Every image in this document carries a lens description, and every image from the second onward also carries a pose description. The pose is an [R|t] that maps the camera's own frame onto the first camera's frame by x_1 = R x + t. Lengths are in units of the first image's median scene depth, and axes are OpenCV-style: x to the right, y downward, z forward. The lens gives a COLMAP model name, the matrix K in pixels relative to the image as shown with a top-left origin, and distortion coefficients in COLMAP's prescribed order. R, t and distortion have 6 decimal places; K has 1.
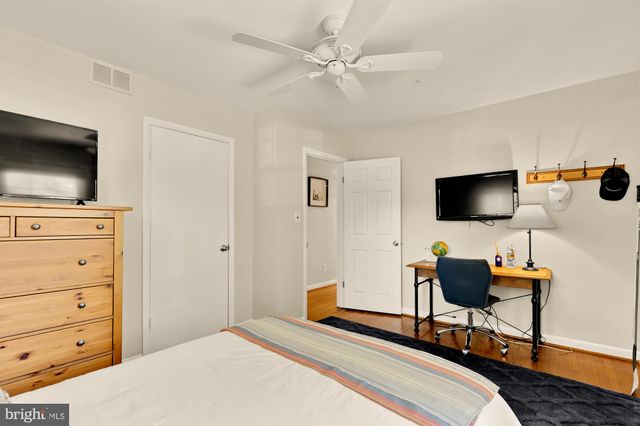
lens RADIAL K [[288.2, 0, 319.7], [0, 288.2, 215.9], [0, 0, 1]] dist [0.010847, -0.002089]
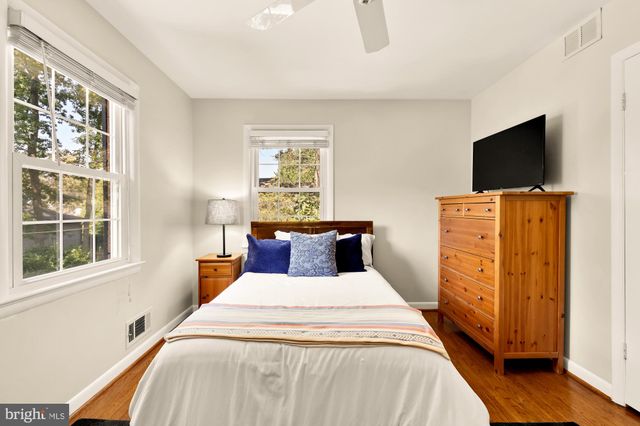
lens RADIAL K [[288.2, 0, 318.9], [0, 288.2, 212.1], [0, 0, 1]] dist [0.010847, -0.002089]
pose [[-0.759238, 0.001420, -0.650811, 0.554559], [0.008271, 0.999938, -0.007468, 0.049672], [0.650760, -0.011053, -0.759203, 1.445981]]
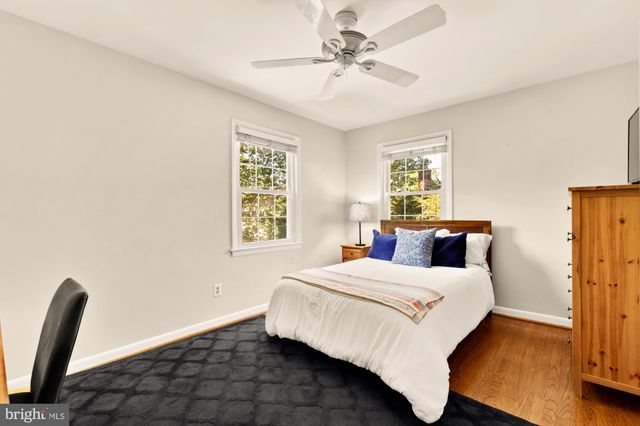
lens RADIAL K [[288.2, 0, 322.0], [0, 288.2, 214.4], [0, 0, 1]] dist [0.010847, -0.002089]
pose [[-0.999357, 0.005601, 0.035426, 0.094844], [0.005332, 0.999956, -0.007692, 0.063850], [-0.035467, -0.007498, -0.999343, 2.094156]]
